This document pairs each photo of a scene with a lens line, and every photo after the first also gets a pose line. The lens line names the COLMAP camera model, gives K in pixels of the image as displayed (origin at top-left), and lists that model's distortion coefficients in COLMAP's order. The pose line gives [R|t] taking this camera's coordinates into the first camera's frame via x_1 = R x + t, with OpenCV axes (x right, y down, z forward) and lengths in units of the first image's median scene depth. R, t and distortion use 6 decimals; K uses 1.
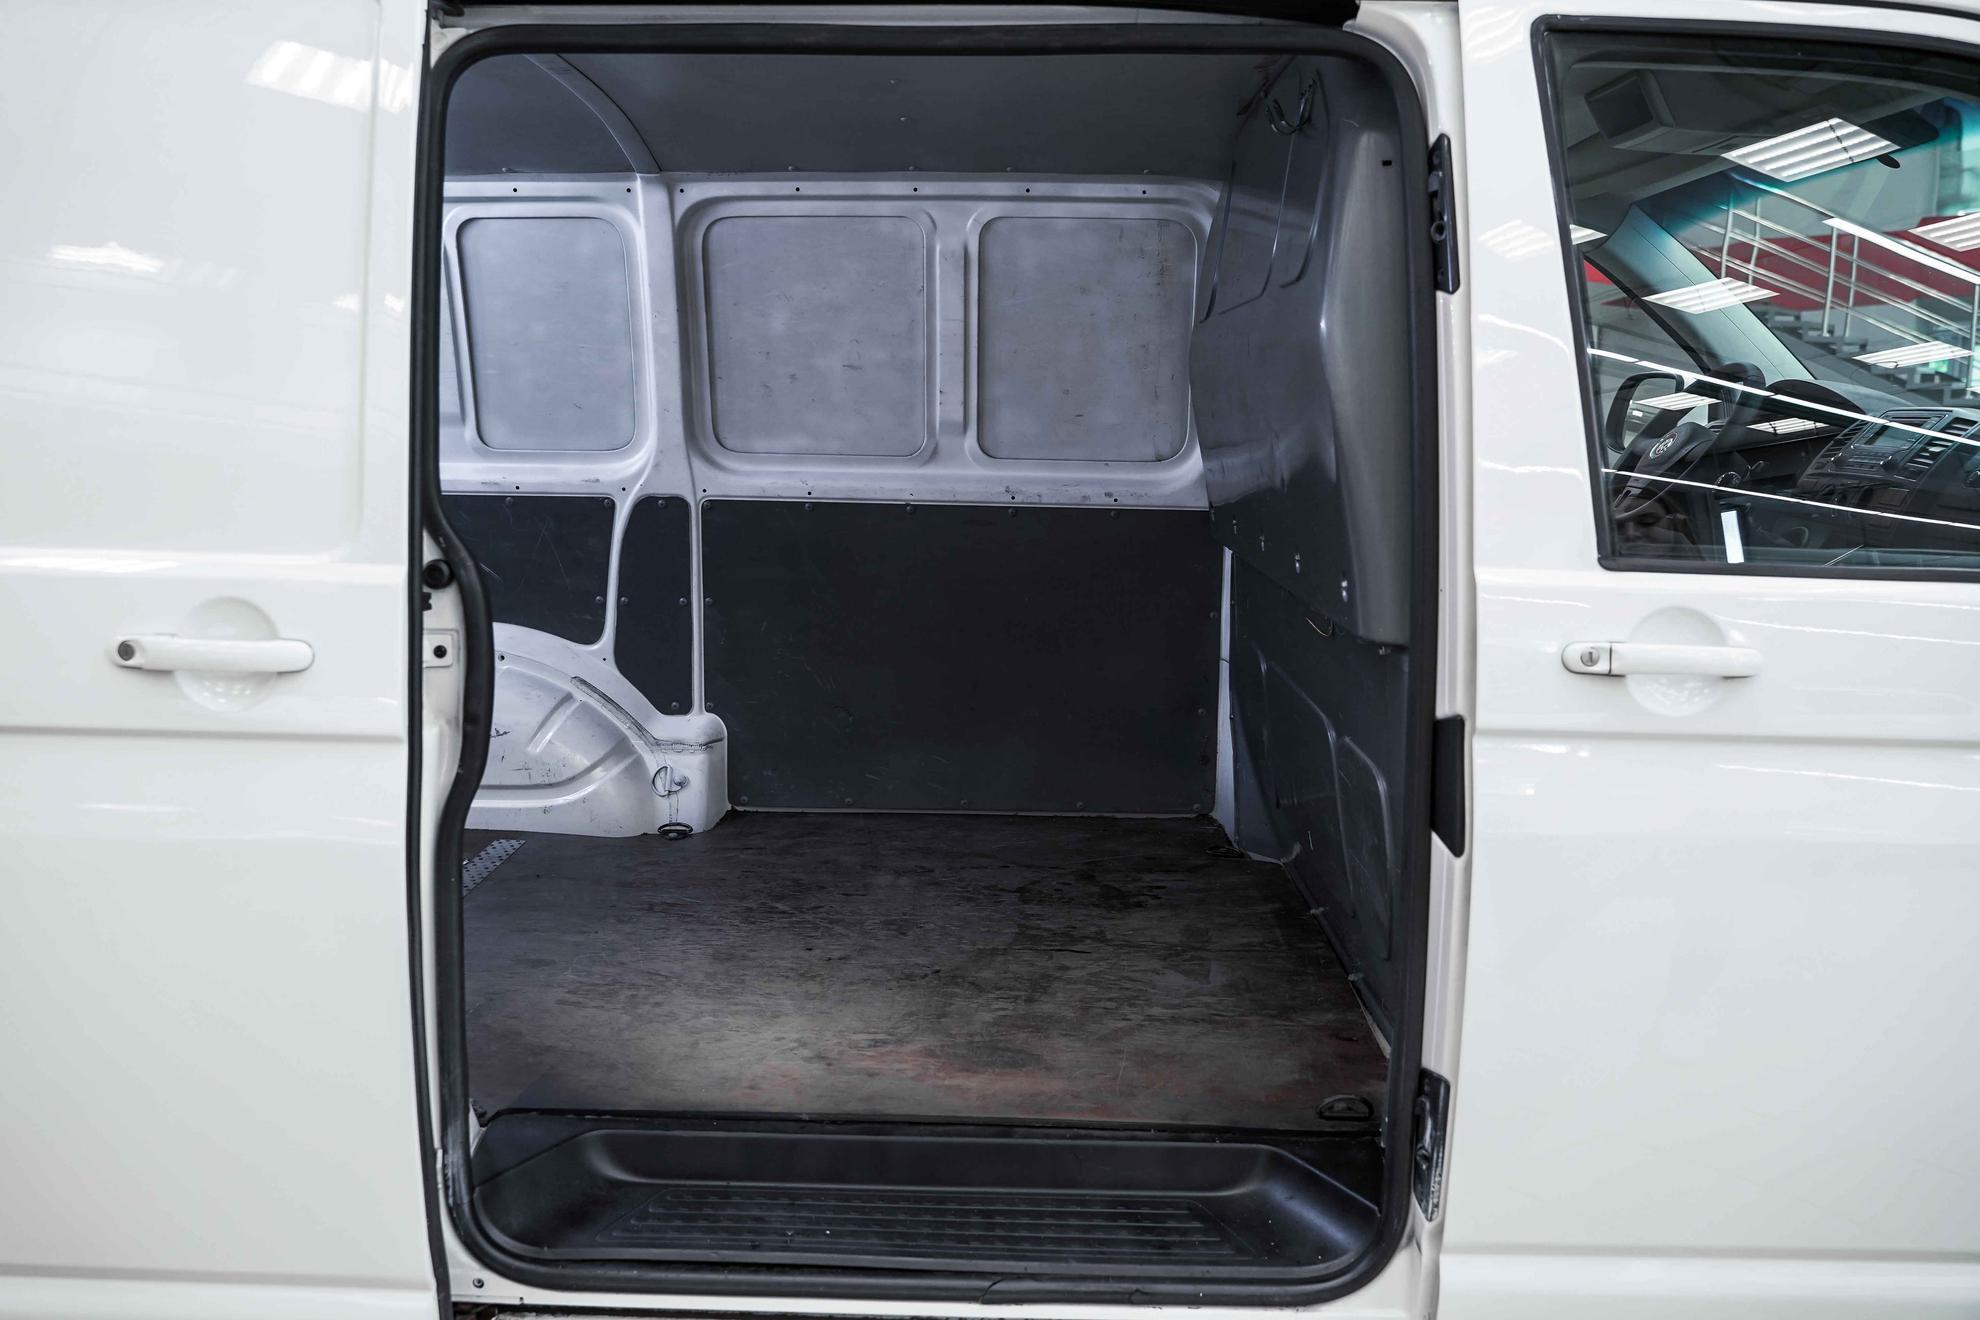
lens RADIAL K [[1615.7, 0, 984.9], [0, 1615.7, 659.0], [0, 0, 1]] dist [-0.008516, 0.010749]
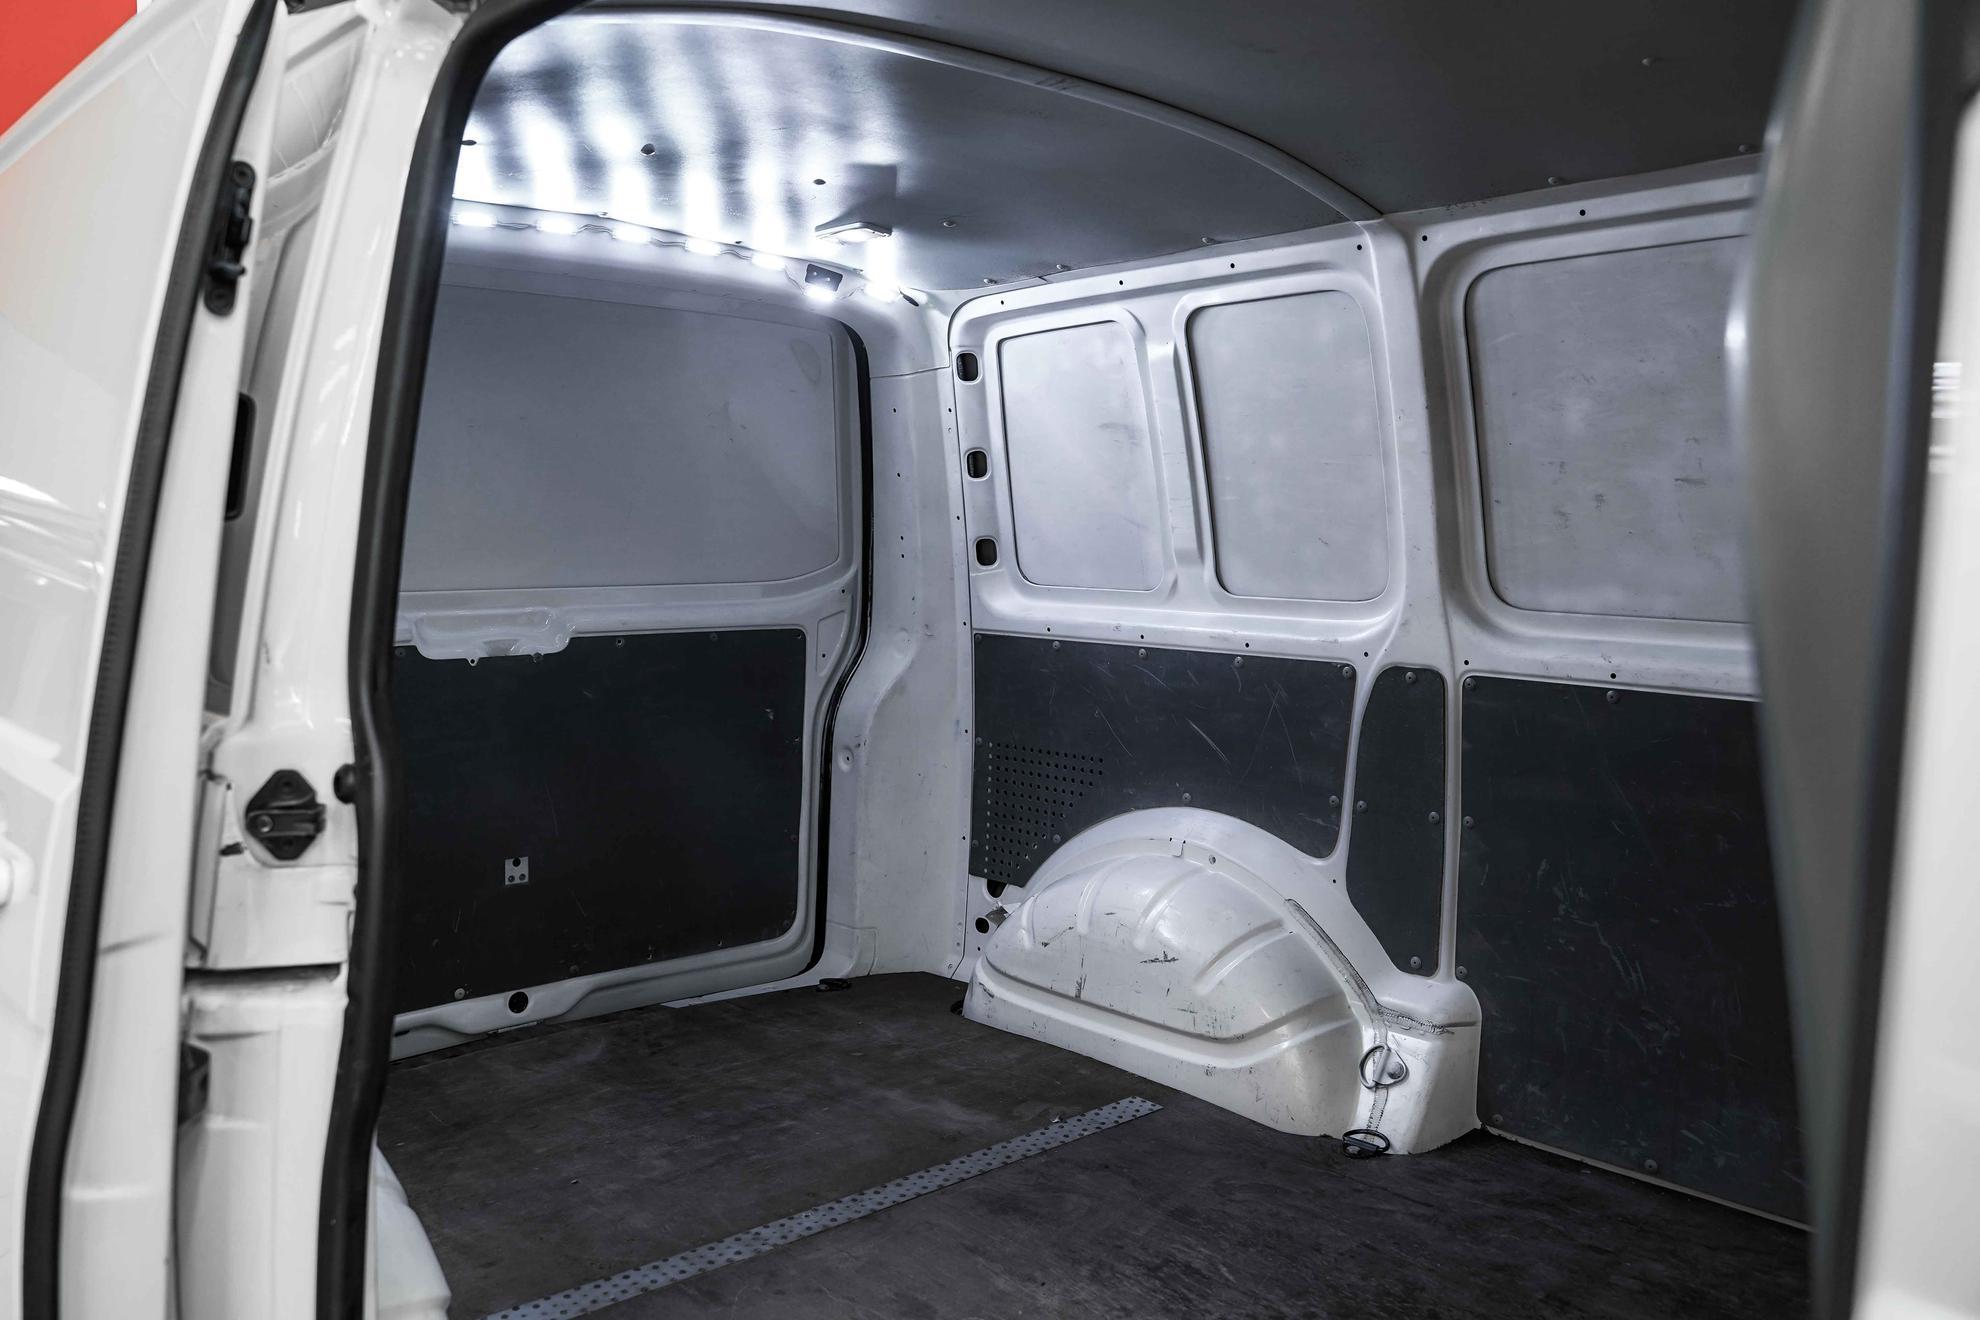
lens RADIAL K [[1615.7, 0, 993.5], [0, 1615.7, 659.1], [0, 0, 1]] dist [-0.008516, 0.010749]
pose [[0.690651, 0.054125, -0.721160, 0.187112], [-0.116942, 0.992430, -0.037510, -0.055714], [0.713671, 0.110240, 0.691752, 0.373128]]
